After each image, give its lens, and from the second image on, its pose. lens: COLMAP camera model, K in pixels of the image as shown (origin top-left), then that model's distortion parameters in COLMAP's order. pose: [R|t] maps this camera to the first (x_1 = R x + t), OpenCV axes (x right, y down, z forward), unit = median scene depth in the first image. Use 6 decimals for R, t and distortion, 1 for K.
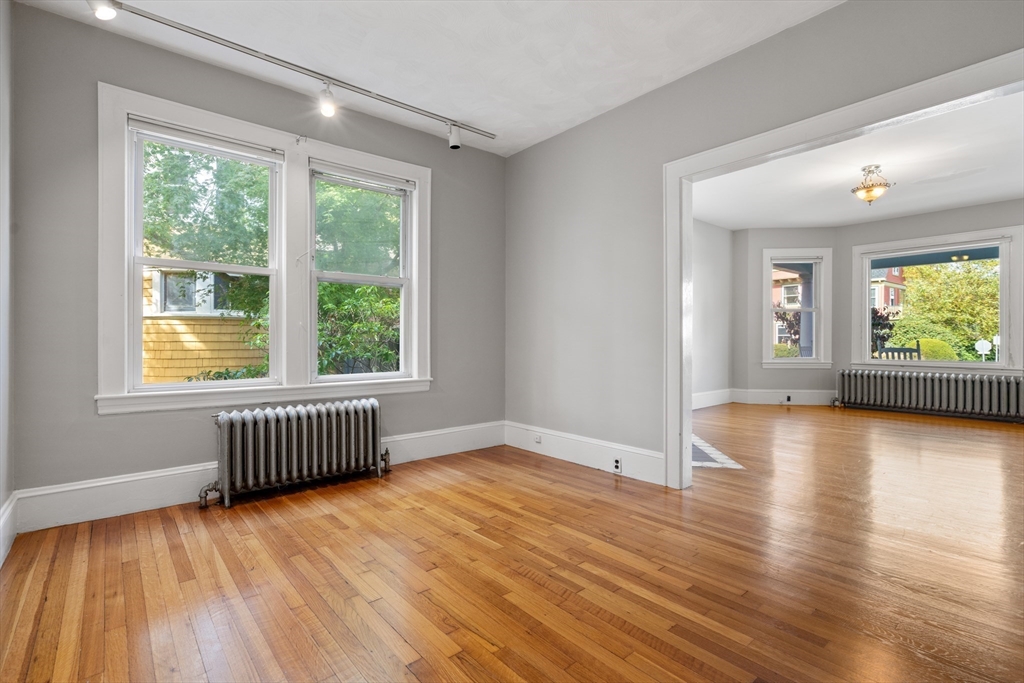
lens RADIAL K [[477.8, 0, 509.1], [0, 477.8, 337.1], [0, 0, 1]] dist [-0.000151, -0.000267]
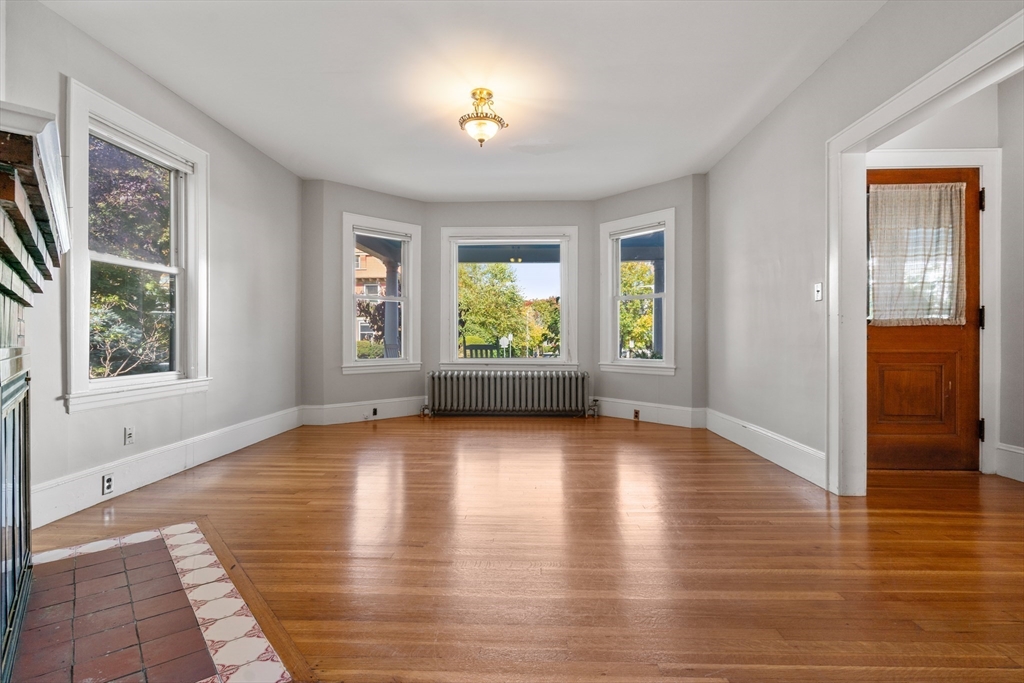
lens RADIAL K [[477.8, 0, 515.3], [0, 477.8, 337.0], [0, 0, 1]] dist [-0.000151, -0.000267]
pose [[0.676440, -0.000605, 0.736497, 0.172376], [-0.001997, 0.999994, 0.002656, 0.005344], [-0.736495, -0.003268, 0.676435, 0.314098]]
